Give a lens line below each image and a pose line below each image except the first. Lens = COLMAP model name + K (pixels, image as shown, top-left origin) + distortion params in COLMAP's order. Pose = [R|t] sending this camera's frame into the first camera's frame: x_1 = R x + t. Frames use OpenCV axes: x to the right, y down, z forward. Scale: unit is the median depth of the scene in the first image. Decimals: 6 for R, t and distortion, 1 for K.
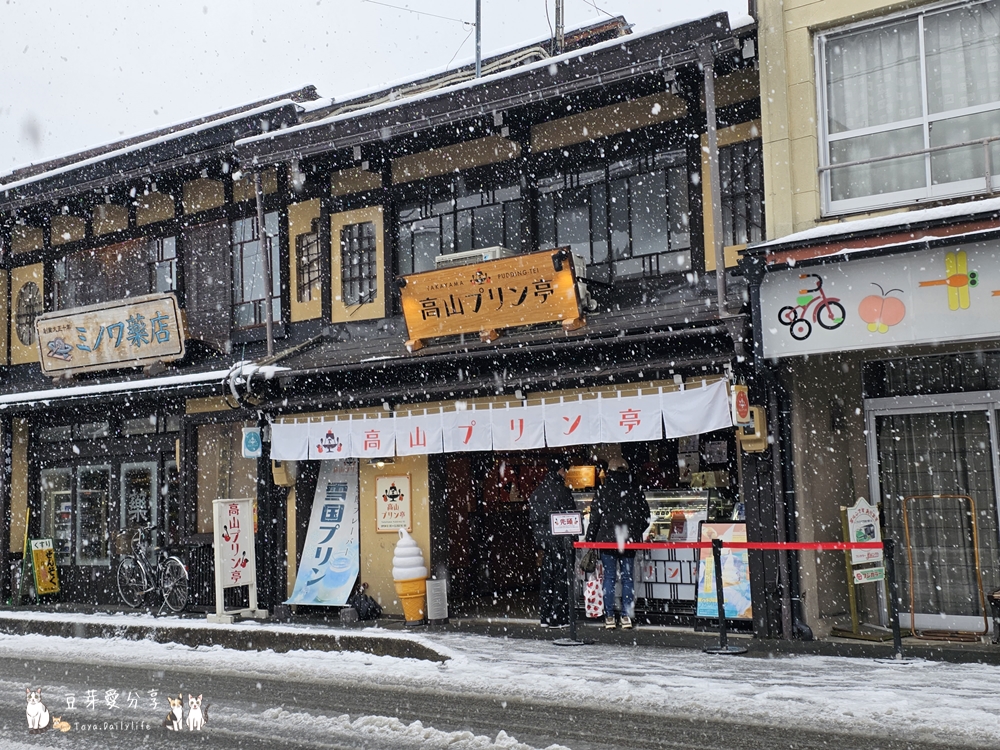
lens RADIAL K [[1496.6, 0, 500.0], [0, 1496.6, 375.0], [0, 0, 1]] dist [0.396674, -2.159246]
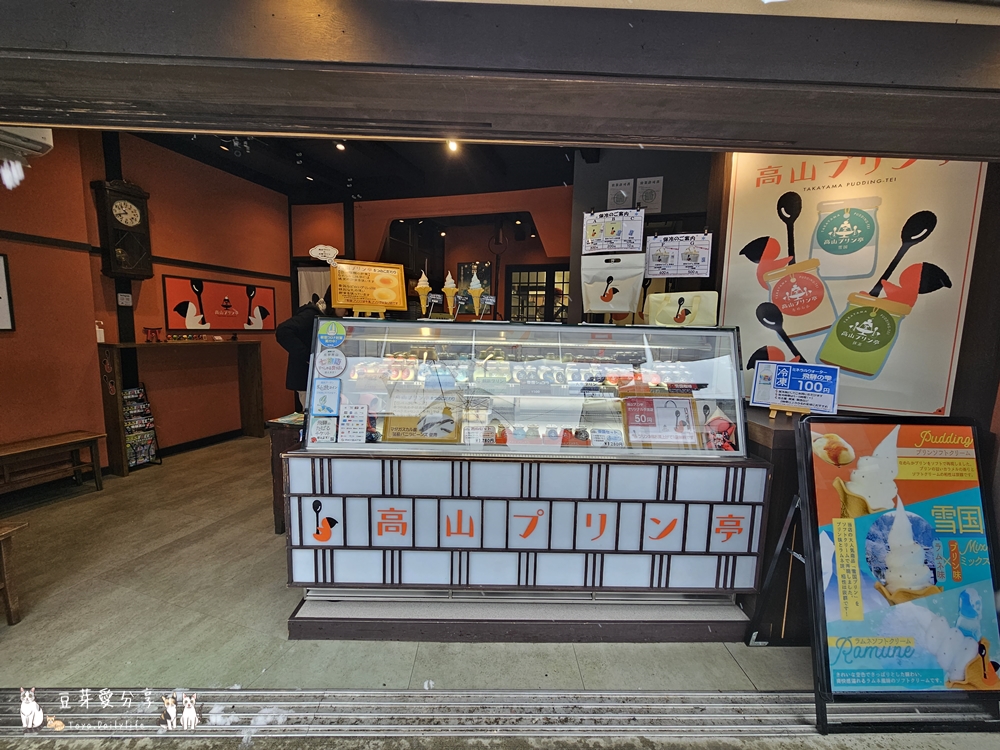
lens RADIAL K [[405.5, 0, 500.0], [0, 405.5, 375.0], [0, 0, 1]] dist [-0.002676, -0.000279]
pose [[0.797593, -0.021066, 0.602829, 0.012218], [-0.097740, 0.981669, 0.163622, 0.069894], [-0.595225, -0.189424, 0.780913, 0.873466]]
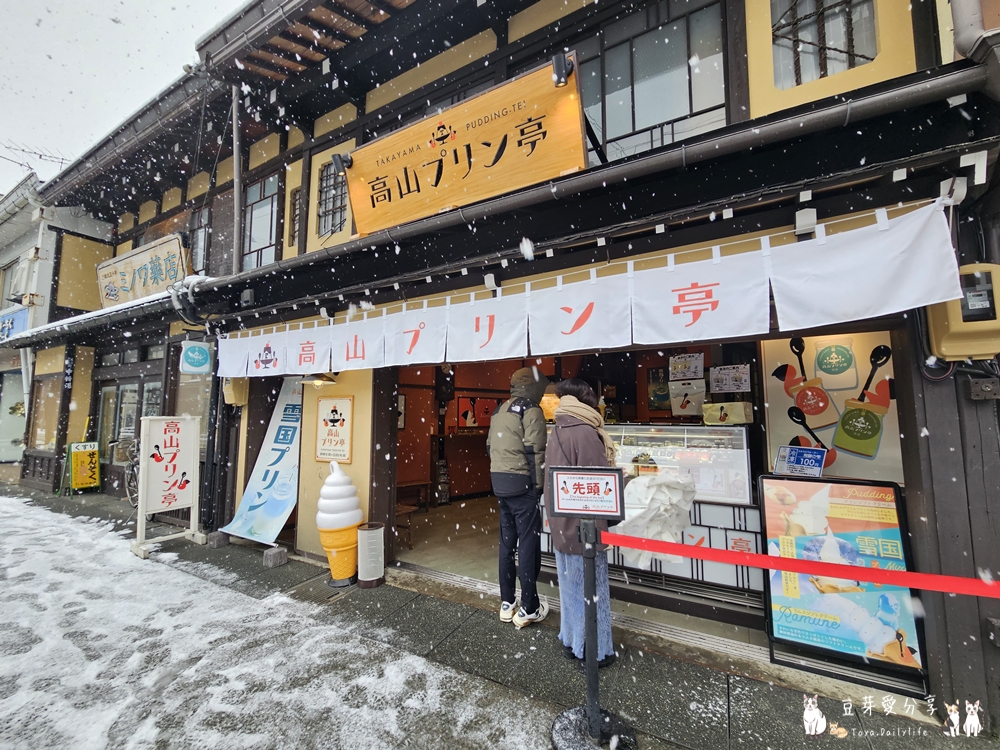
lens RADIAL K [[405.5, 0, 500.0], [0, 405.5, 375.0], [0, 0, 1]] dist [-0.002676, -0.000279]
pose [[0.994558, 0.041808, 0.095429, 0.001026], [-0.039716, 0.998929, -0.023718, 0.055911], [-0.096318, 0.019798, 0.995154, 0.755829]]
